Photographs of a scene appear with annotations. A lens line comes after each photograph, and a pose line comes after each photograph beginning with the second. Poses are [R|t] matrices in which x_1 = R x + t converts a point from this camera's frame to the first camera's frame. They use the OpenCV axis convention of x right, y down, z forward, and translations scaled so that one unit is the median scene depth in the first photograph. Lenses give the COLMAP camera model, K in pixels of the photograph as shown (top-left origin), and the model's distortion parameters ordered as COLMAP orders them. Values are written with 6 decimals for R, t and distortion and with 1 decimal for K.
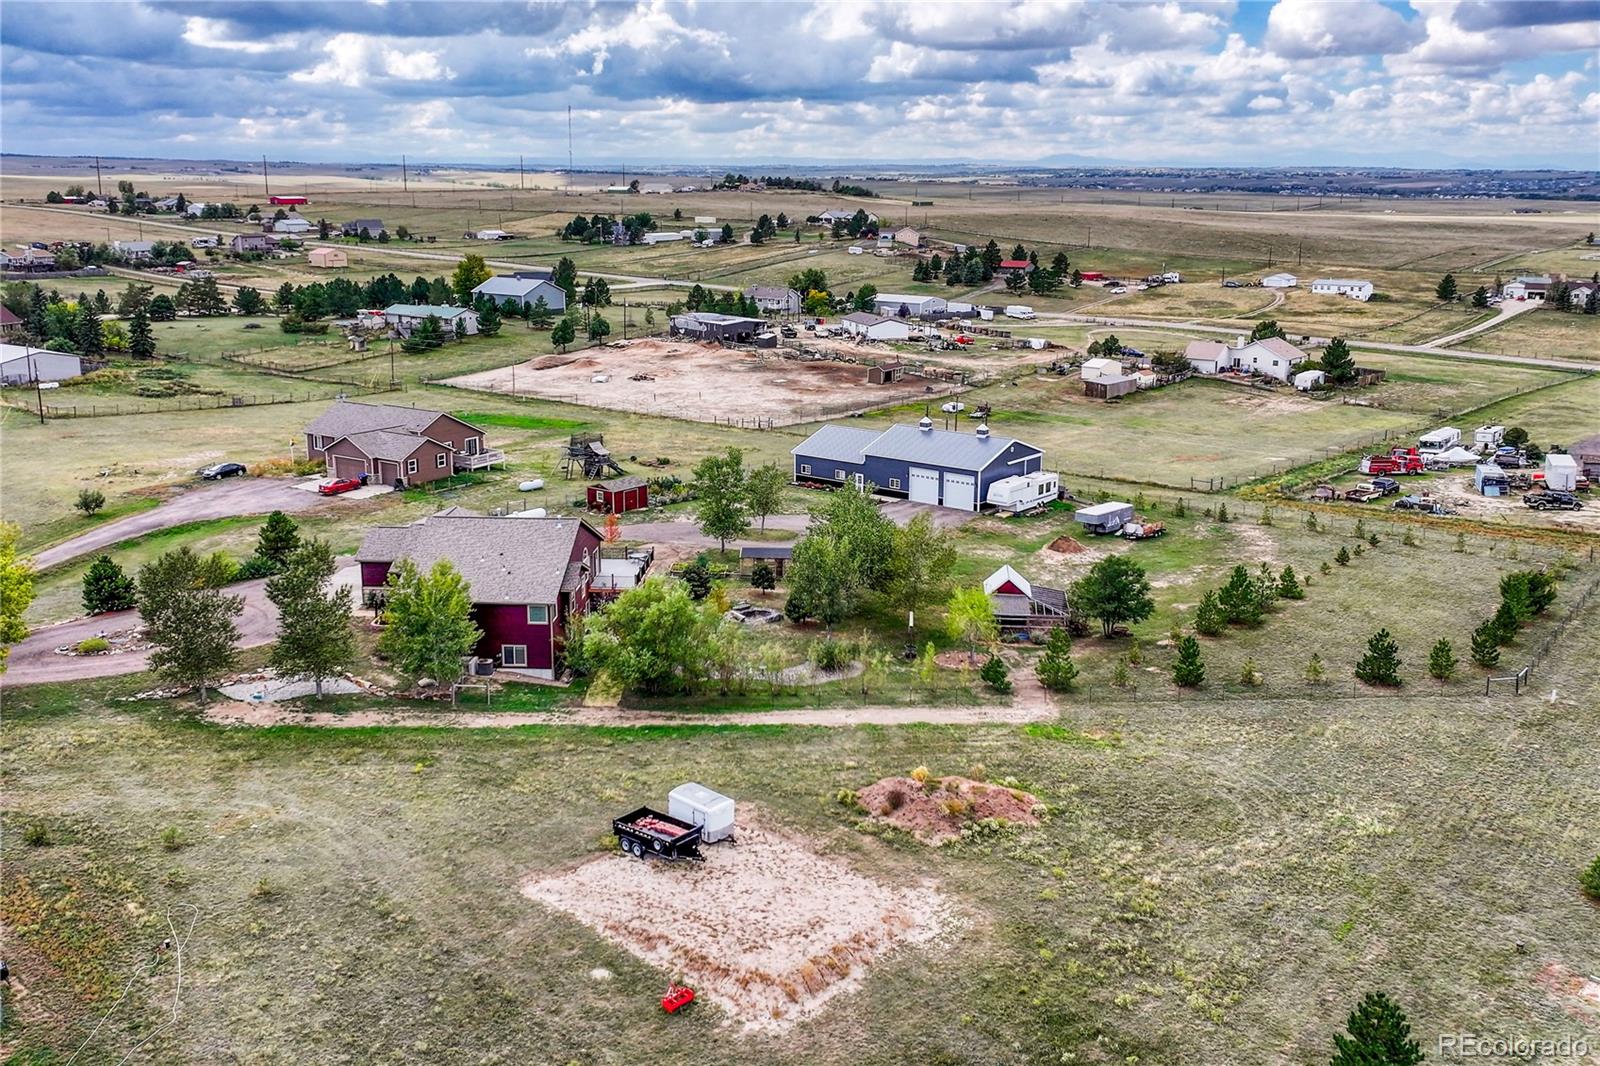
lens RADIAL K [[1358.0, 0, 800.0], [0, 1358.0, 533.0], [0, 0, 1]] dist [0.004036, 0.001236]
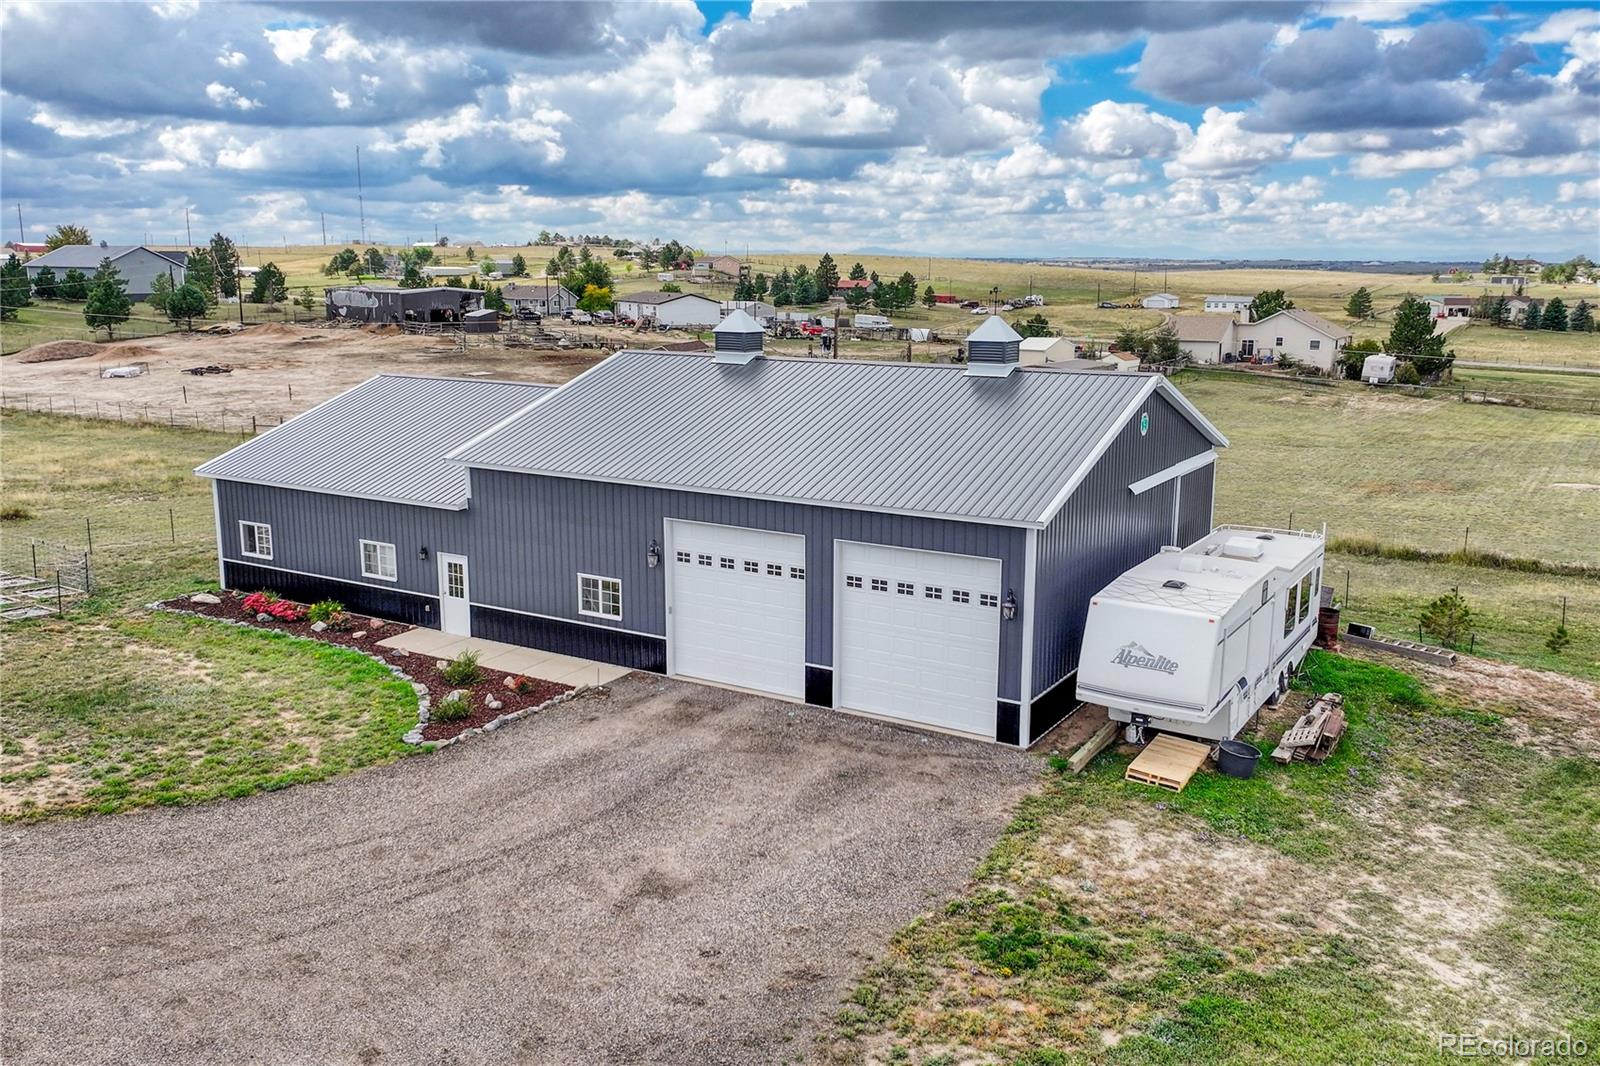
lens RADIAL K [[1358.0, 0, 800.0], [0, 1358.0, 533.0], [0, 0, 1]] dist [0.004036, 0.001236]
pose [[0.991933, -0.023968, 0.124474, 0.040346], [0.029778, 0.998542, -0.045032, -0.019327], [-0.123213, 0.048375, 0.991200, 0.422883]]
